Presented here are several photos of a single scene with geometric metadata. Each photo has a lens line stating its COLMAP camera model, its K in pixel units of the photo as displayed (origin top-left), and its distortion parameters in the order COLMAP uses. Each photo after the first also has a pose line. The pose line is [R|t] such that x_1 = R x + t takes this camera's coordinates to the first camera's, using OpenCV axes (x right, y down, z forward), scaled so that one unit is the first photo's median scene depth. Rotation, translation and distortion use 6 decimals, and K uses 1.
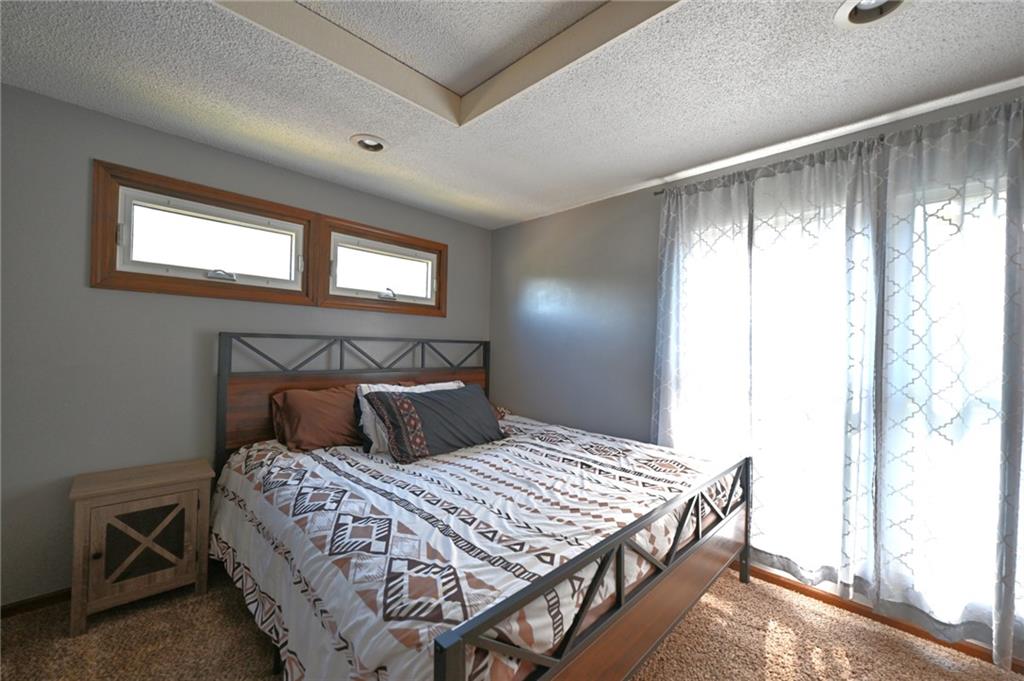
lens RADIAL K [[401.7, 0, 516.0], [0, 401.7, 344.3], [0, 0, 1]] dist [-0.002243, -0.000056]
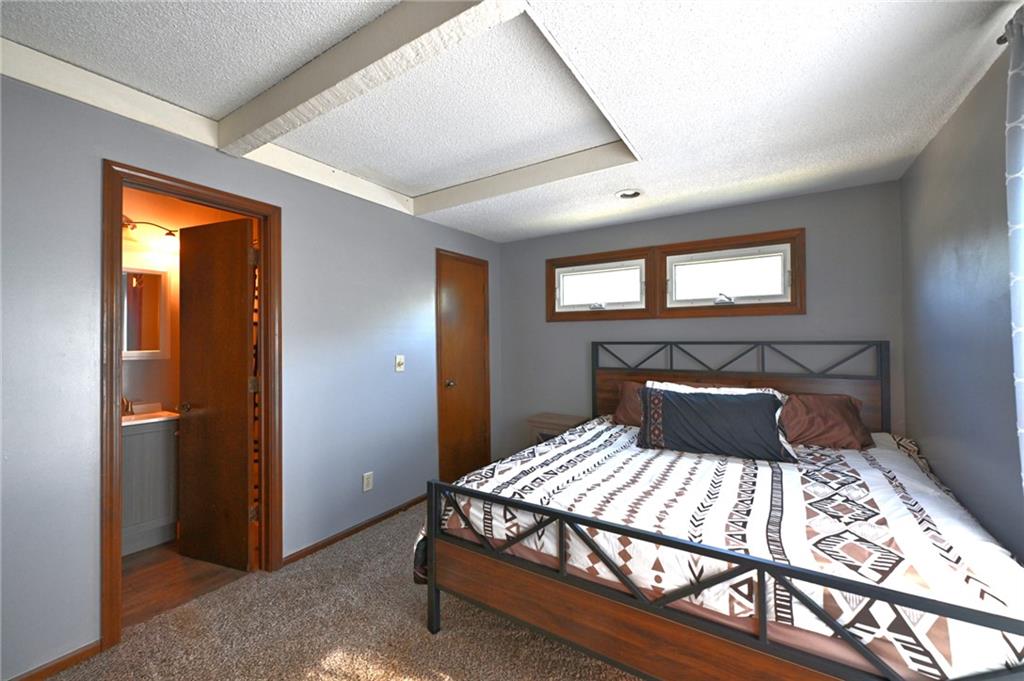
lens RADIAL K [[401.7, 0, 515.5], [0, 401.7, 339.4], [0, 0, 1]] dist [-0.002243, -0.000056]
pose [[0.208770, -0.028593, -0.977547, 0.827996], [0.014424, 0.999554, -0.026156, -0.002172], [0.977858, -0.008640, 0.209089, 0.374070]]
